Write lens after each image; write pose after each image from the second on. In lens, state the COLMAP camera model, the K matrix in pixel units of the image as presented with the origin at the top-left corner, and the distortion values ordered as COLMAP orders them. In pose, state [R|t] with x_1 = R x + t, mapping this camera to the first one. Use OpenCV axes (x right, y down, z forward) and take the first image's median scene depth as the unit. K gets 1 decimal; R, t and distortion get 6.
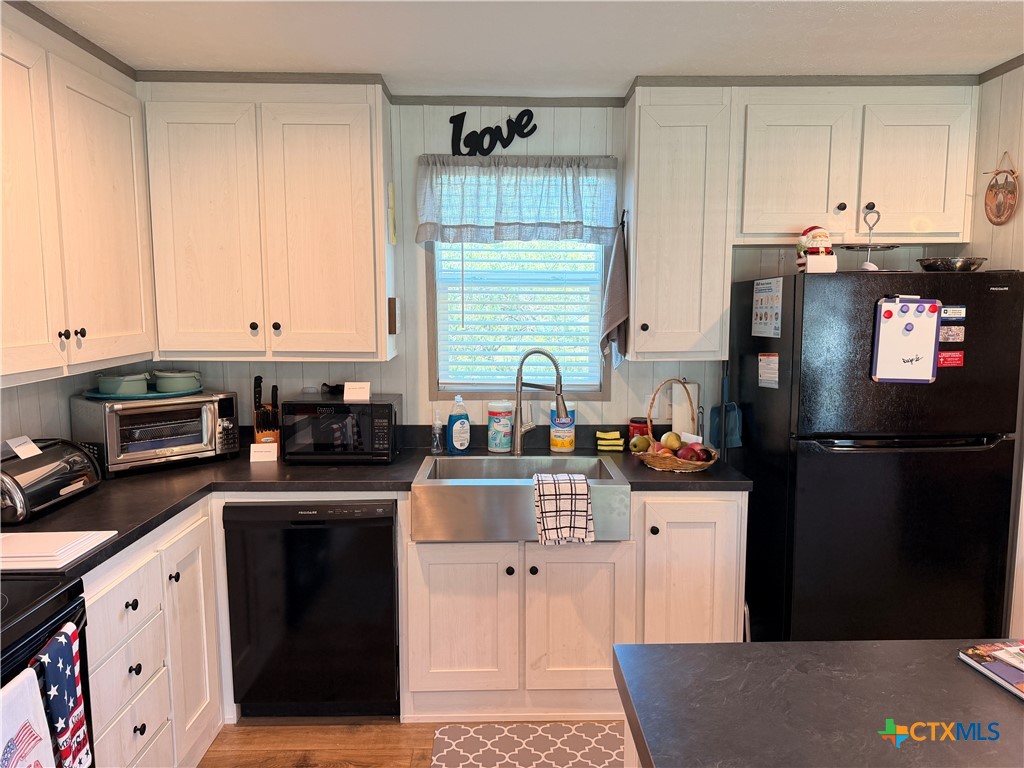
lens RADIAL K [[717.6, 0, 510.4], [0, 717.6, 388.0], [0, 0, 1]] dist [0.013998, -0.022078]
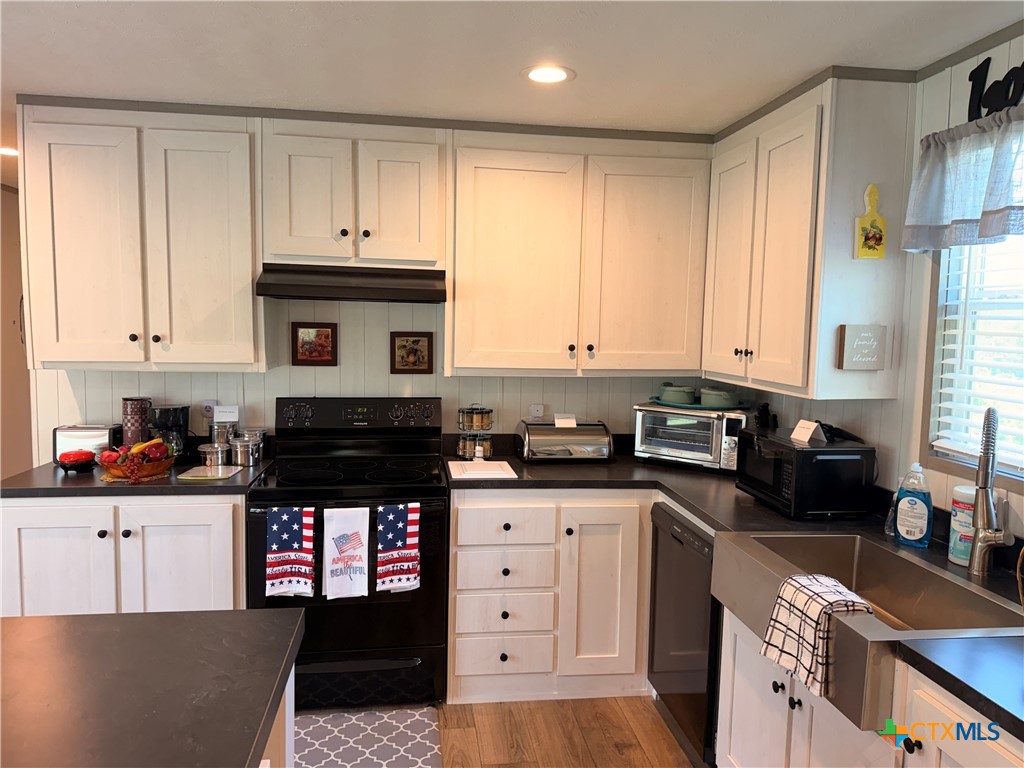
lens RADIAL K [[717.6, 0, 506.8], [0, 717.6, 381.9], [0, 0, 1]] dist [0.013998, -0.022078]
pose [[0.095422, 0.082035, -0.992051, 0.595743], [-0.137038, 0.988192, 0.068535, -0.063237], [0.985959, 0.129409, 0.105537, 0.517549]]
